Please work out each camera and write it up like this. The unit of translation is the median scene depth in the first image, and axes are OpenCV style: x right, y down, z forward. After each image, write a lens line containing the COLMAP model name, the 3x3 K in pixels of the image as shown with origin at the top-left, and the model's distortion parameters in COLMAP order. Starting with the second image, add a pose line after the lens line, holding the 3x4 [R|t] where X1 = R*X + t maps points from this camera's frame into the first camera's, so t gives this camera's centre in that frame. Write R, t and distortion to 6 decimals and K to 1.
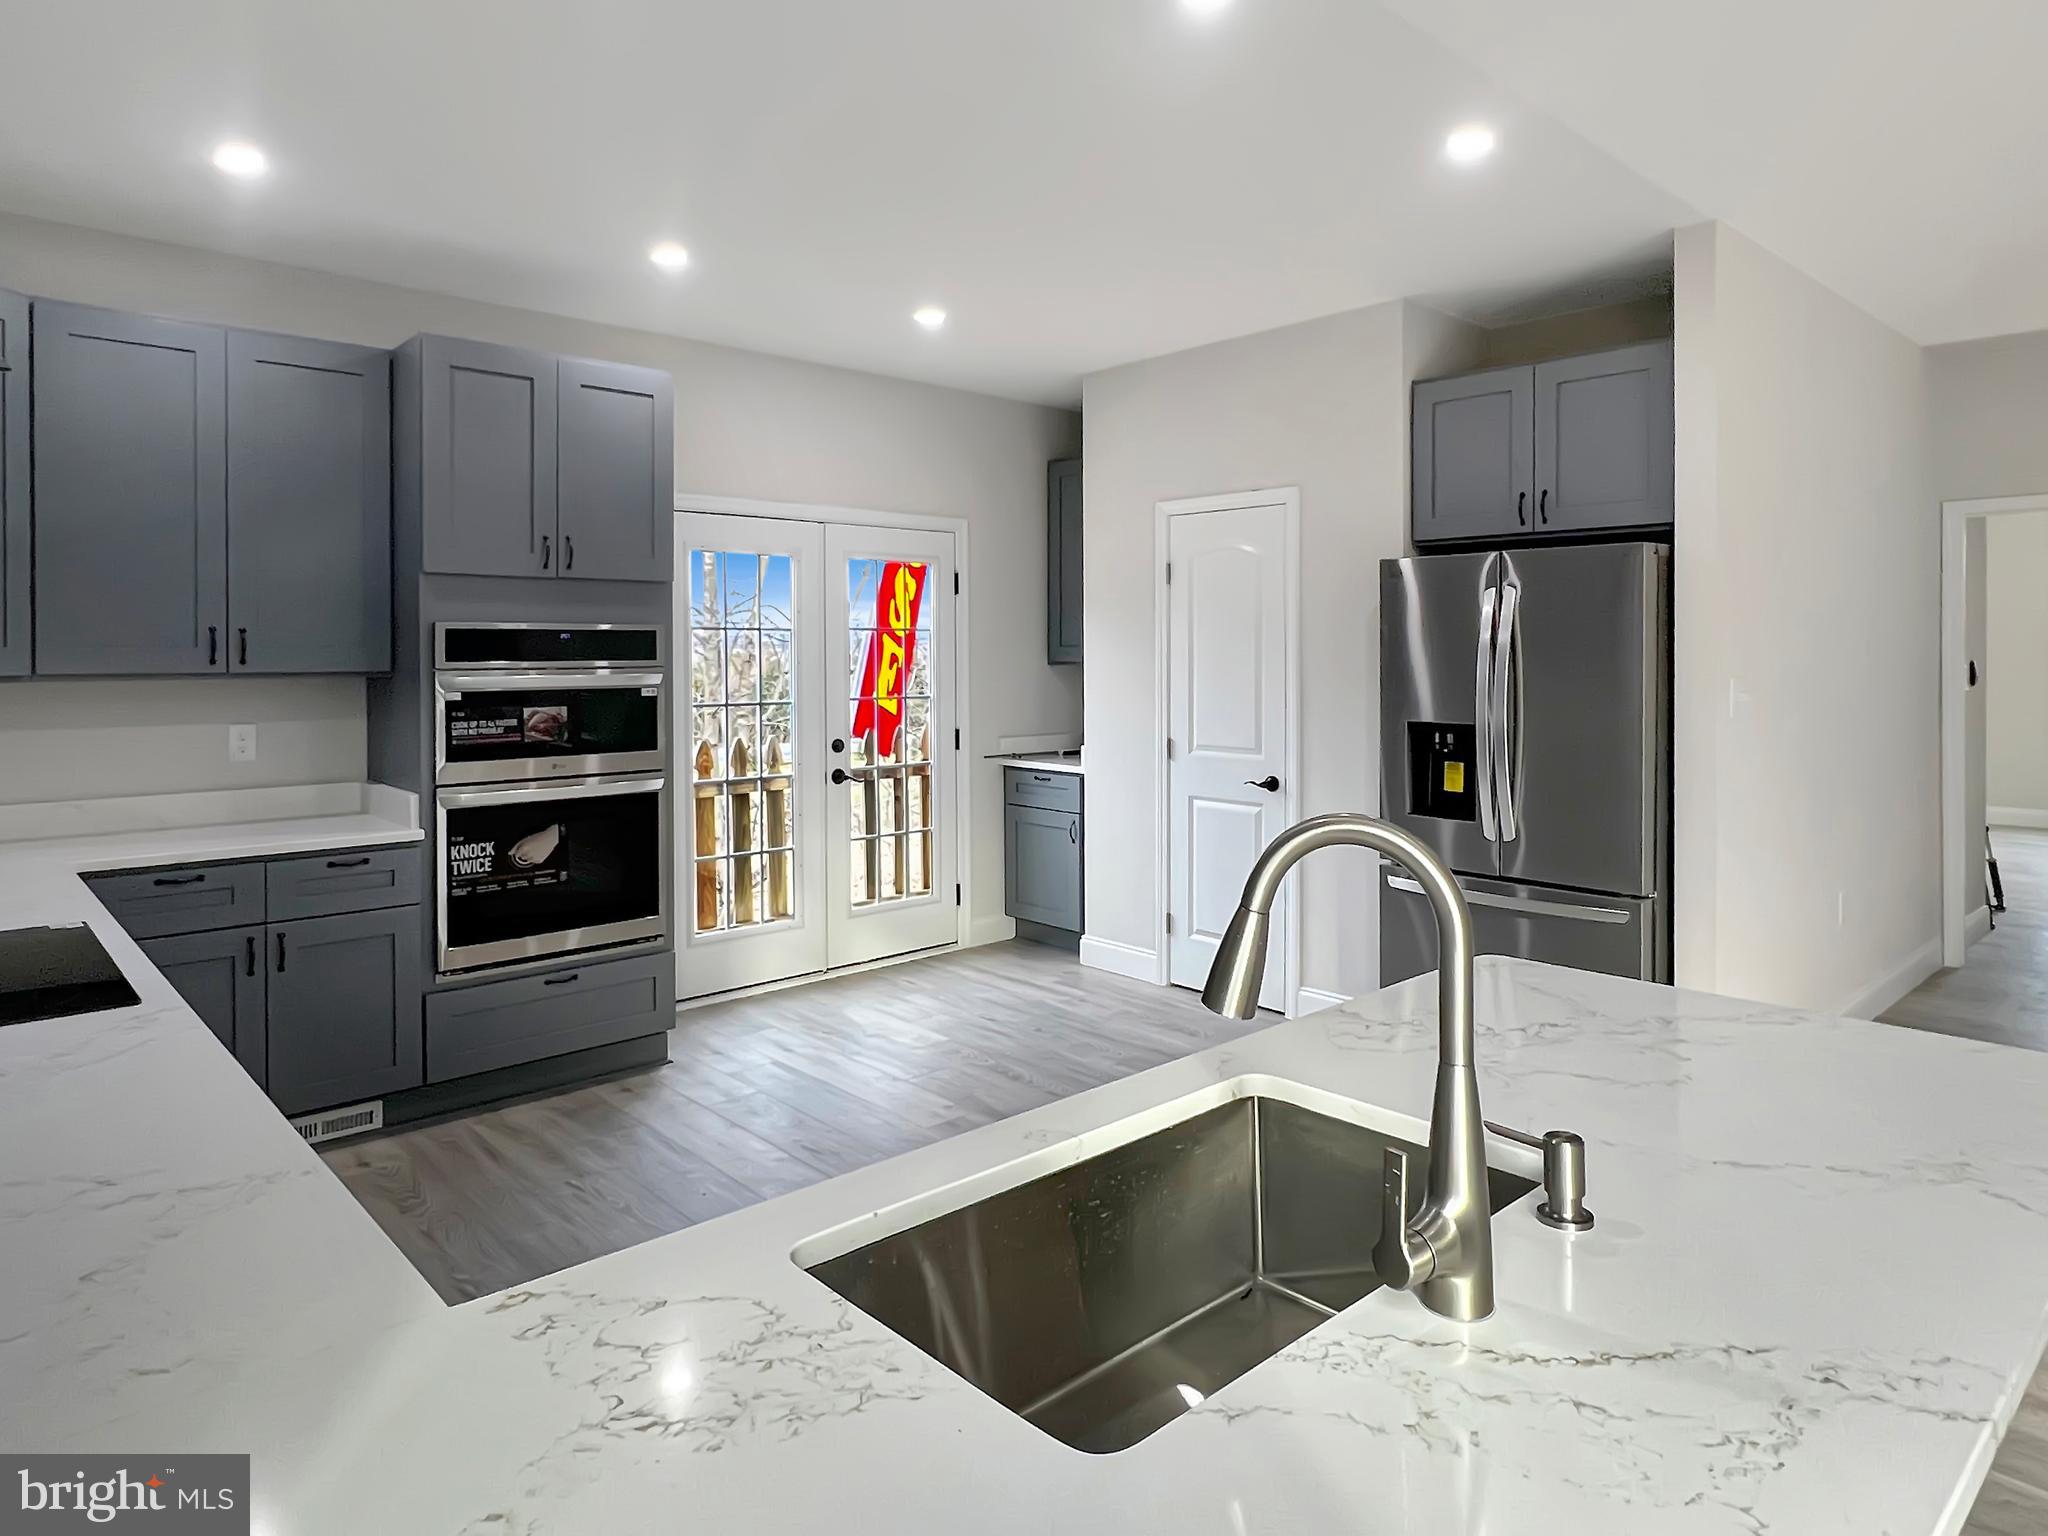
lens RADIAL K [[1210.2, 0, 1002.1], [0, 1210.2, 657.8], [0, 0, 1]] dist [-0.006018, -0.000050]
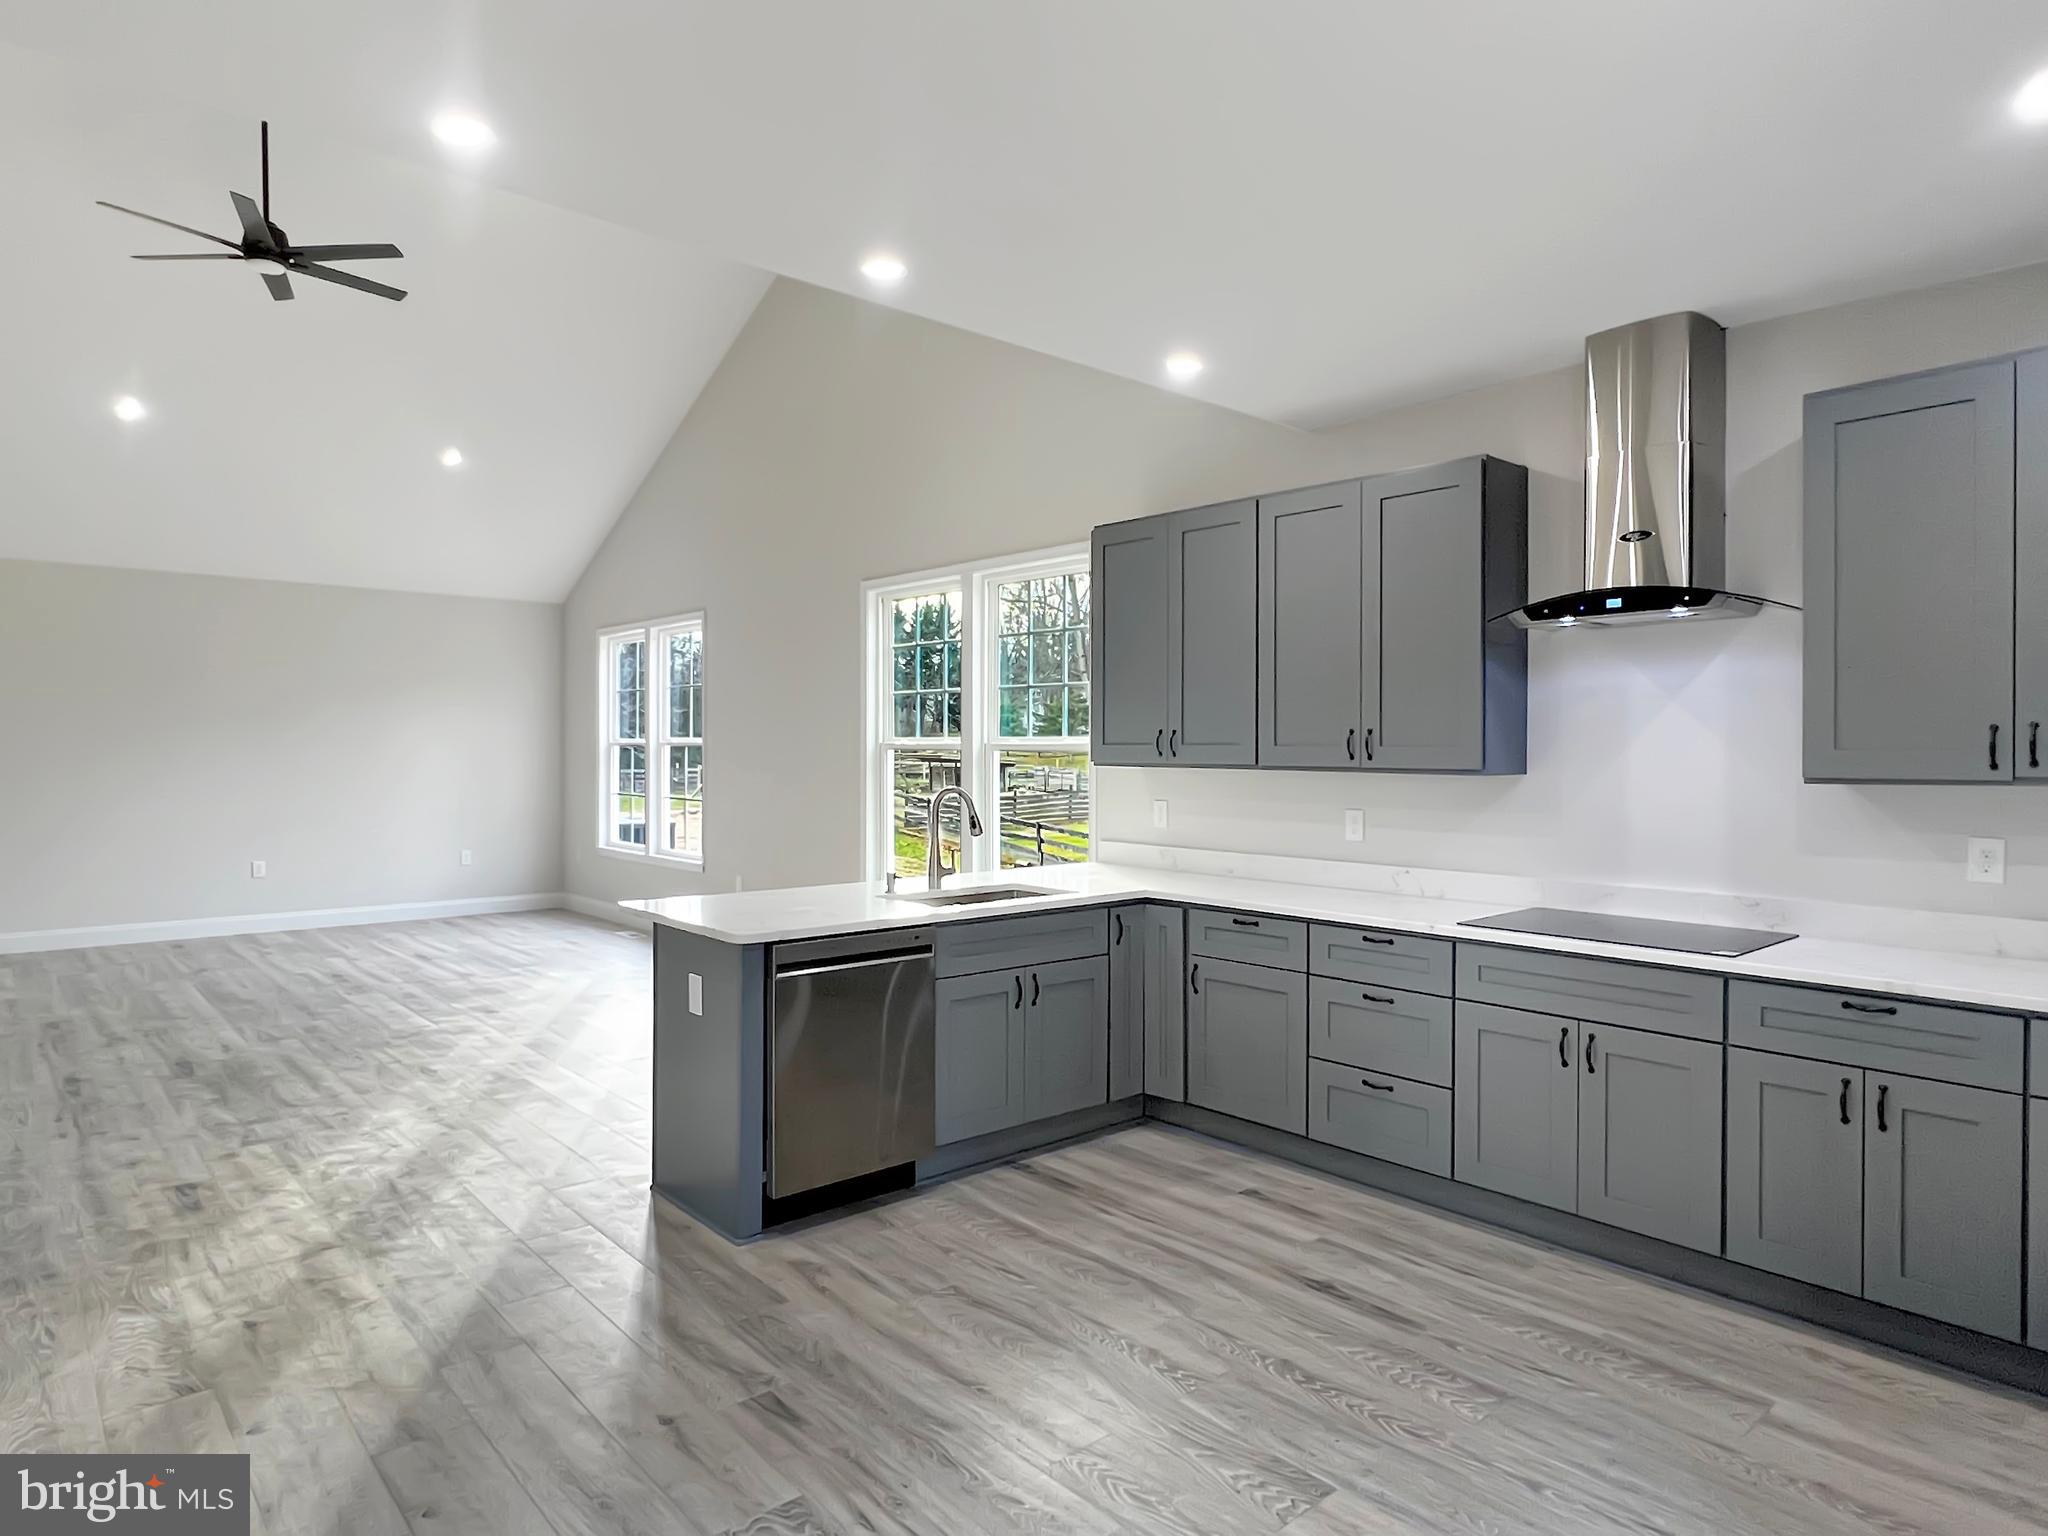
lens RADIAL K [[1210.2, 0, 1022.4], [0, 1210.2, 753.0], [0, 0, 1]] dist [-0.006018, -0.000050]
pose [[-0.999787, 0.002571, 0.020498, -0.017112], [0.002663, 0.999986, 0.004481, -0.007809], [-0.020487, 0.004535, -0.999780, 1.460886]]
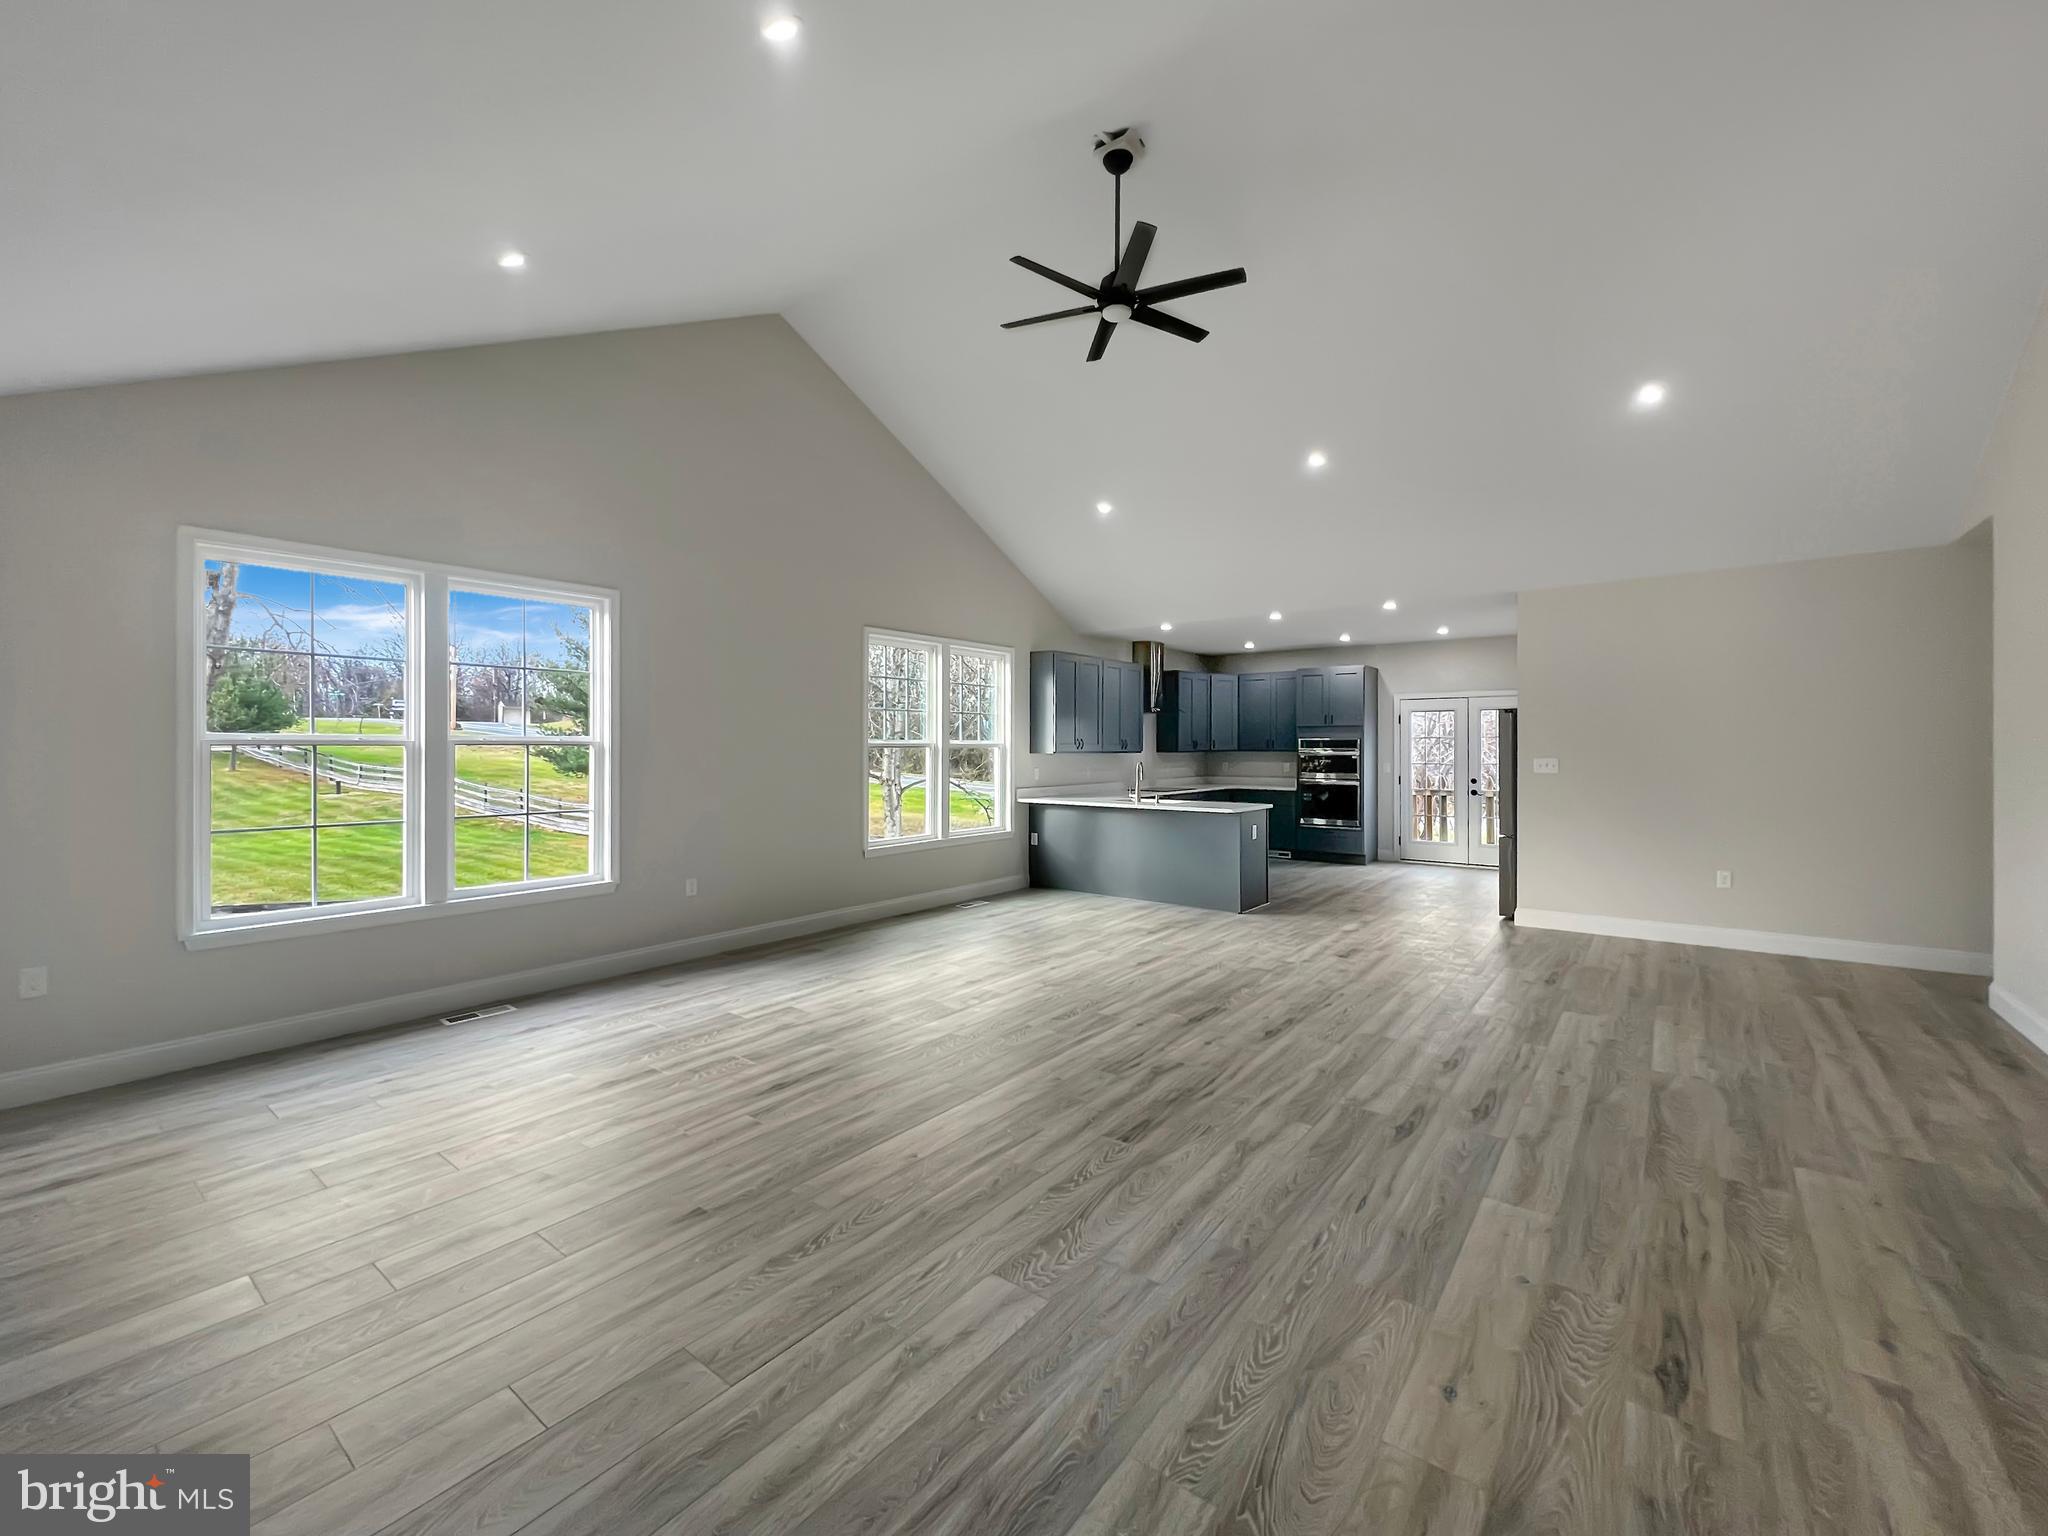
lens RADIAL K [[848.7, 0, 1030.9], [0, 848.7, 750.1], [0, 0, 1]] dist [-0.005640, 0.001565]
pose [[0.178646, 0.013834, -0.983816, 2.151452], [-0.001493, 0.999904, 0.013789, -0.026979], [0.983912, -0.000995, 0.178649, -0.406717]]
